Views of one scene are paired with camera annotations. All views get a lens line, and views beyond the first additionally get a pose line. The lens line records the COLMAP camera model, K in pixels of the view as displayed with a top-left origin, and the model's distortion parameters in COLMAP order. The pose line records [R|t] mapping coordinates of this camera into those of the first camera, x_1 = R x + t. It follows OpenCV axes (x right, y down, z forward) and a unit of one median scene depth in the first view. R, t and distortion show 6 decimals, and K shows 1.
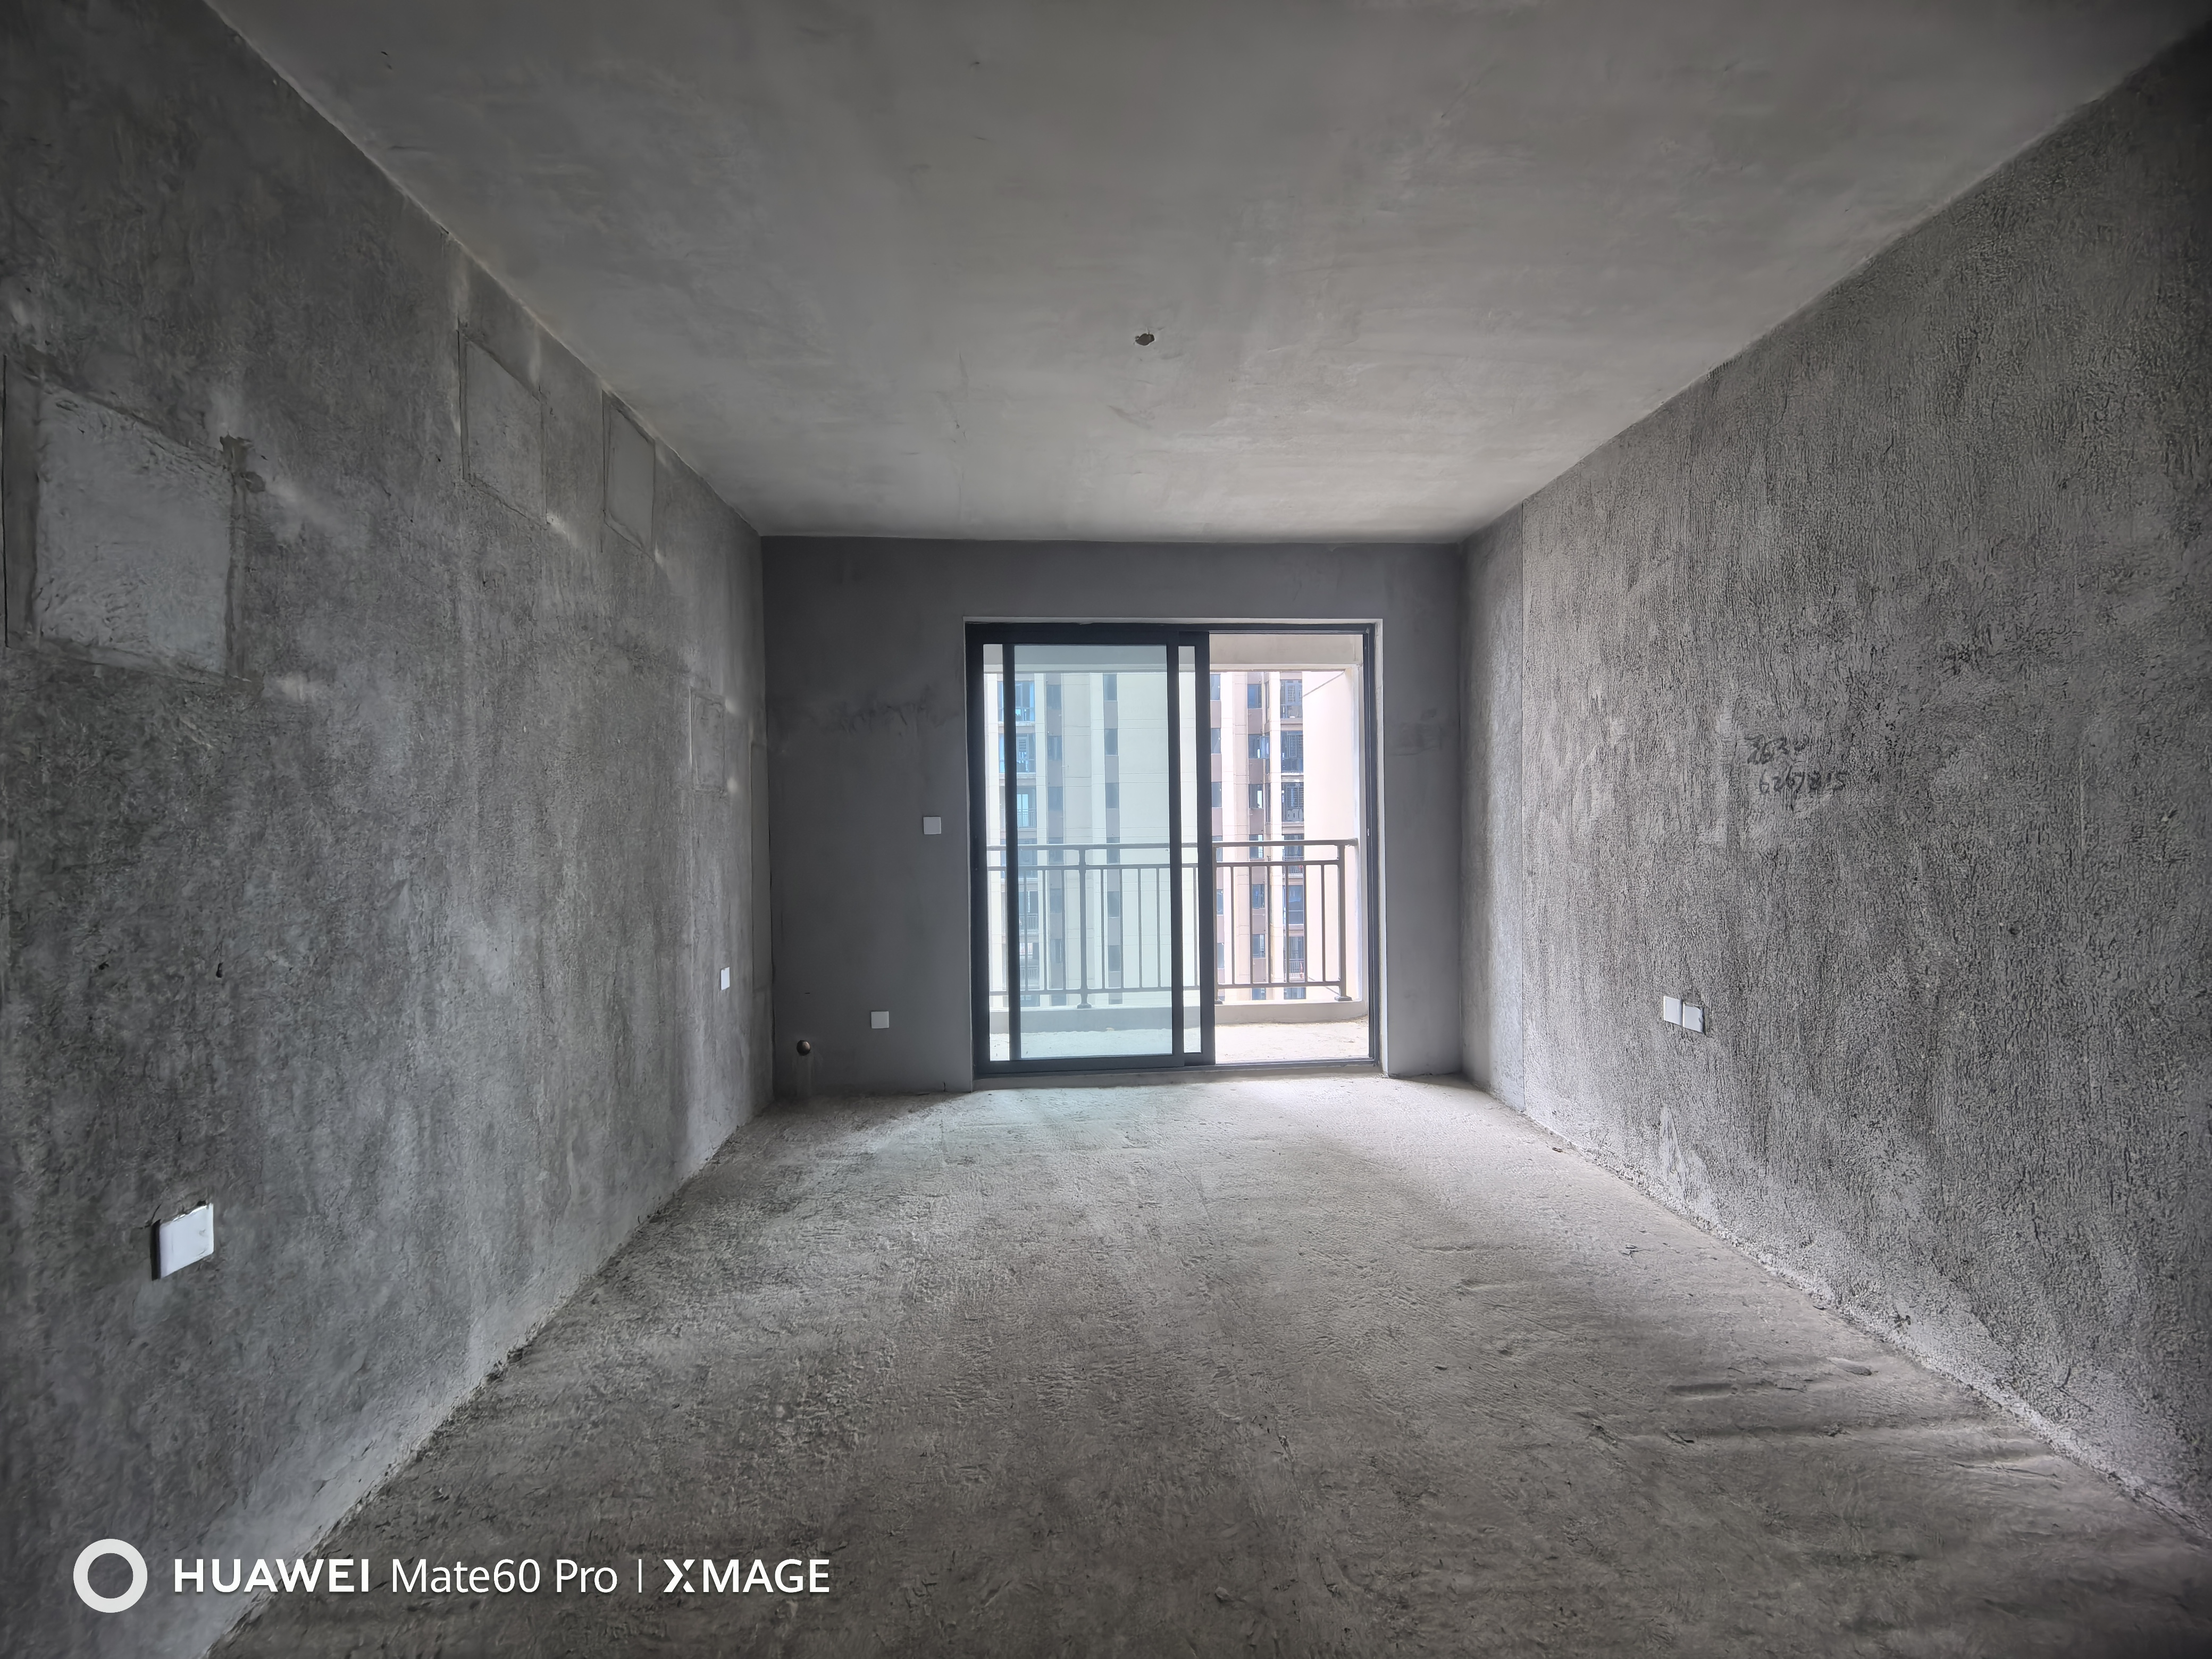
lens RADIAL K [[873.2, 0, 1111.9], [0, 873.2, 822.6], [0, 0, 1]] dist [0.015216, 0.000091]
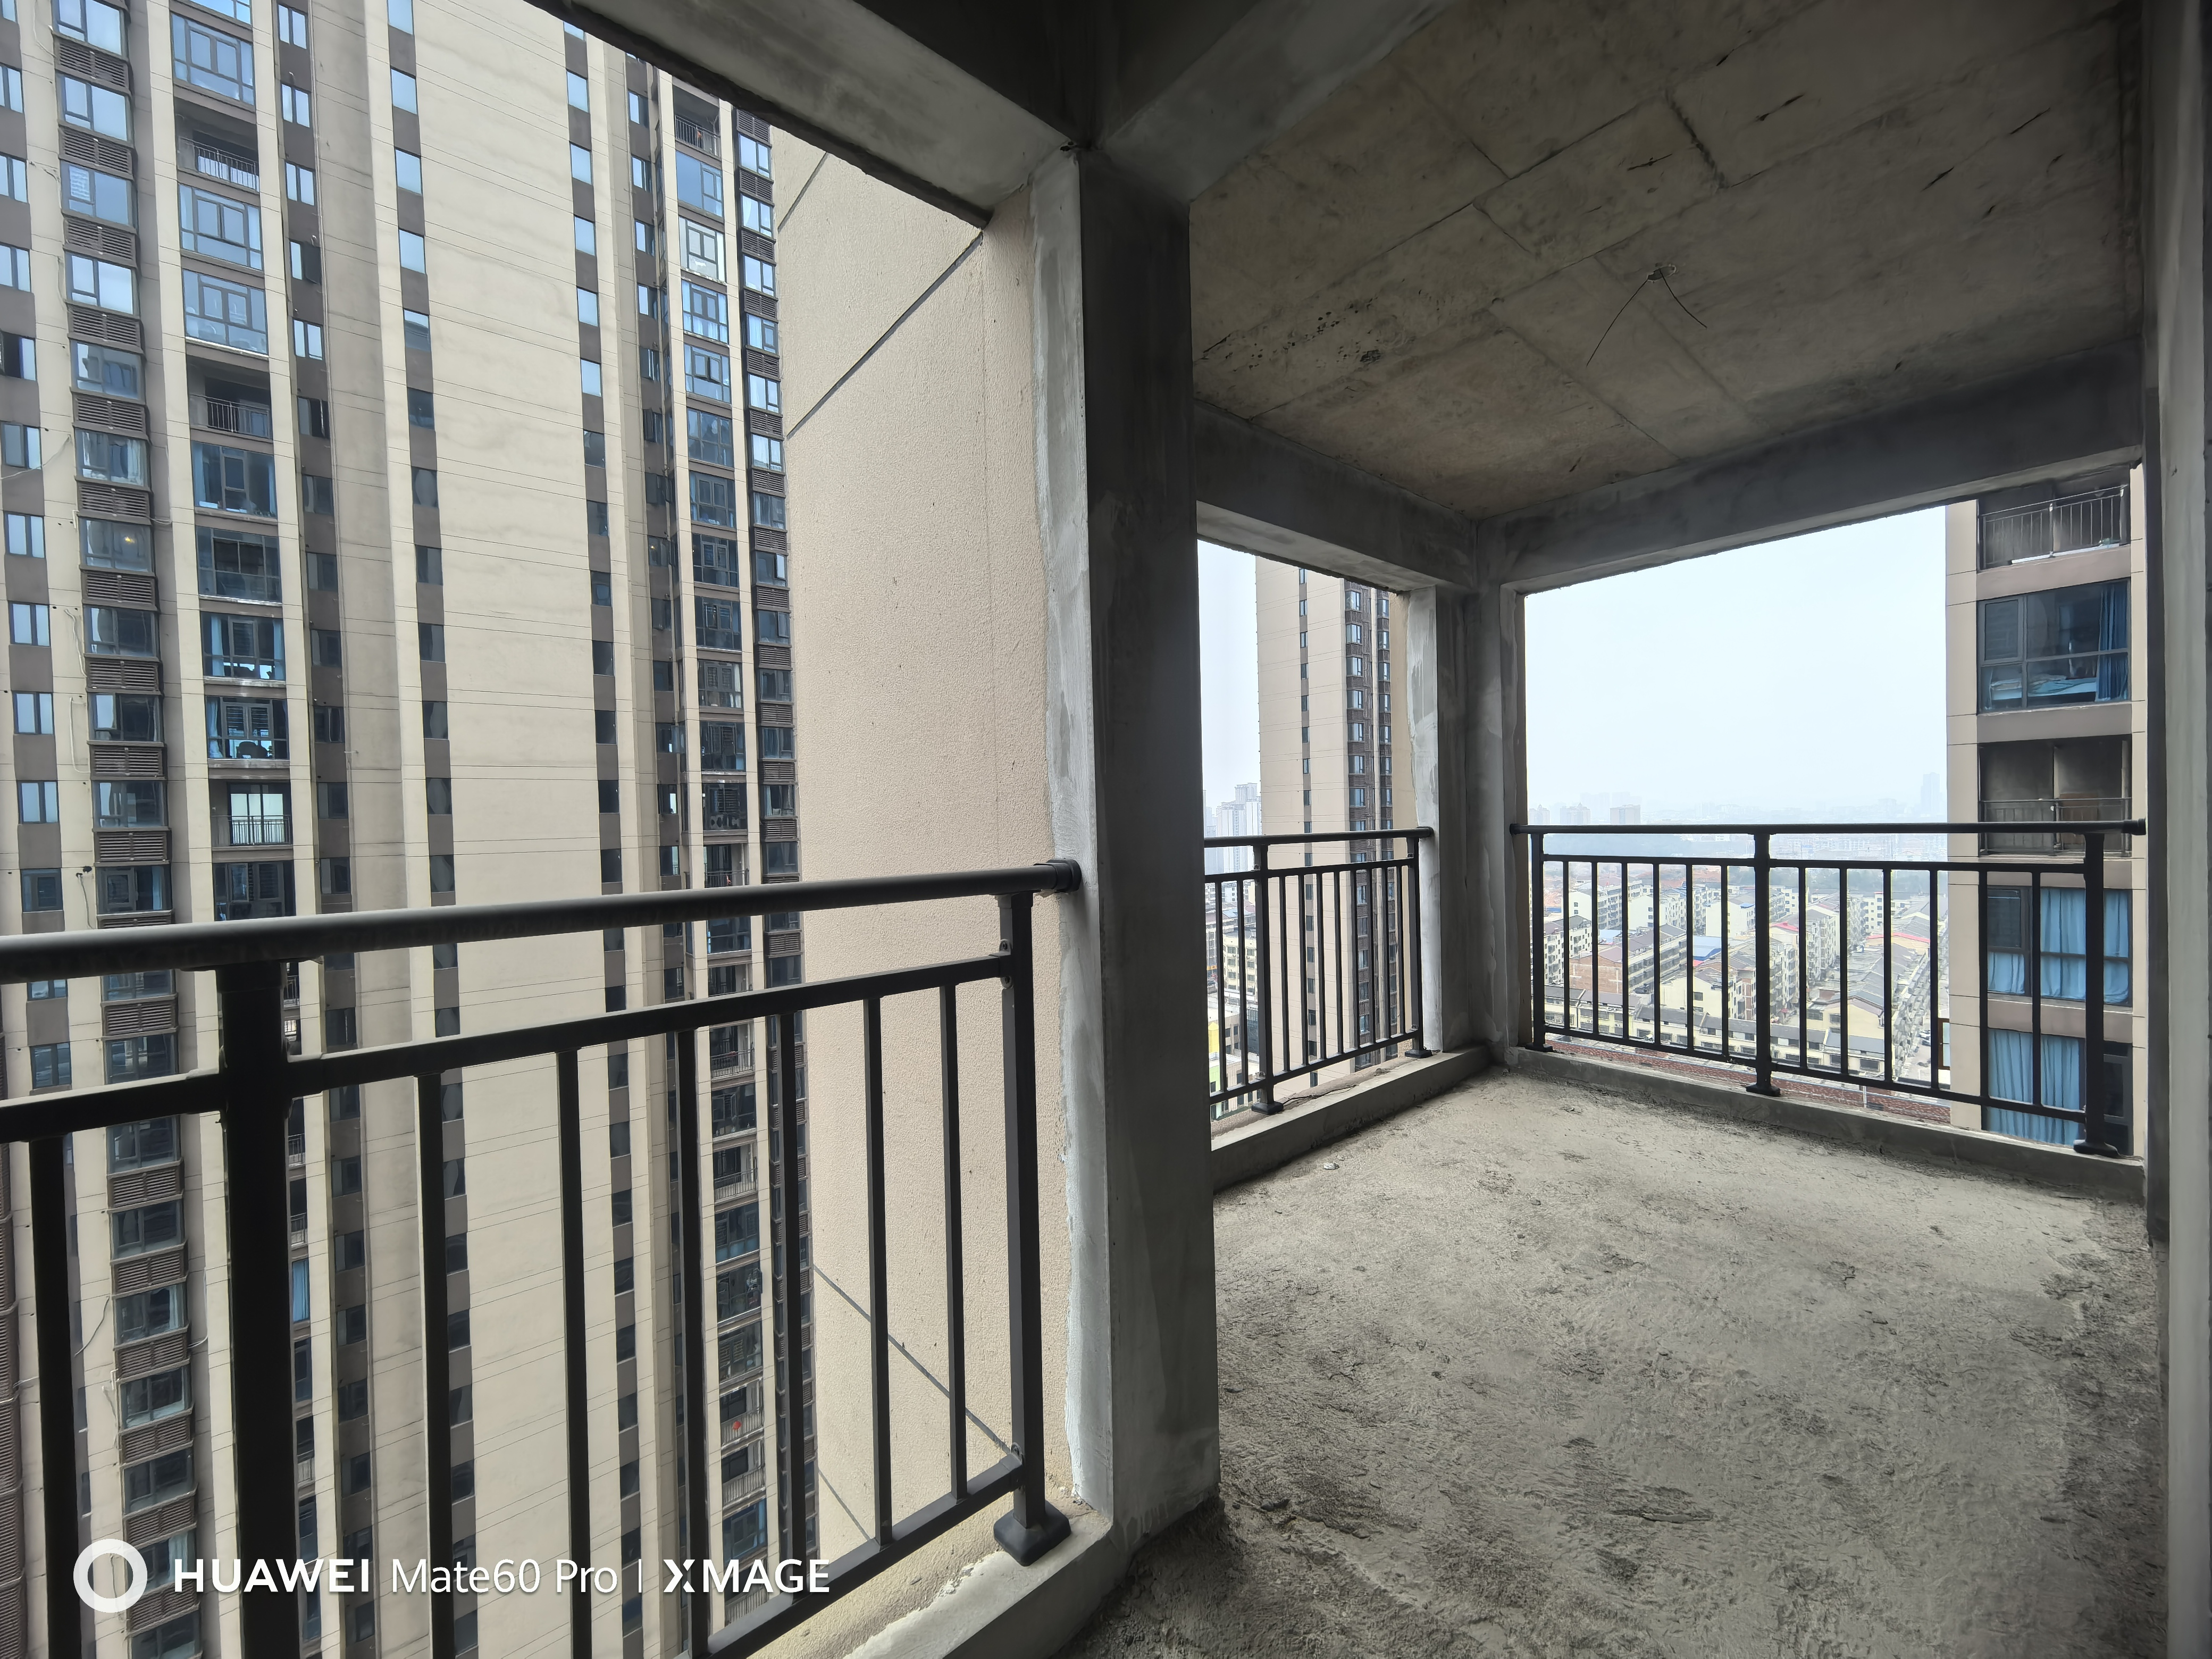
lens RADIAL K [[873.2, 0, 1120.0], [0, 873.2, 832.9], [0, 0, 1]] dist [0.015216, 0.000091]
pose [[0.803327, -0.014371, 0.595365, 0.131620], [0.012839, 0.999894, 0.006813, 0.006912], [-0.595400, 0.002171, 0.803427, 0.733178]]
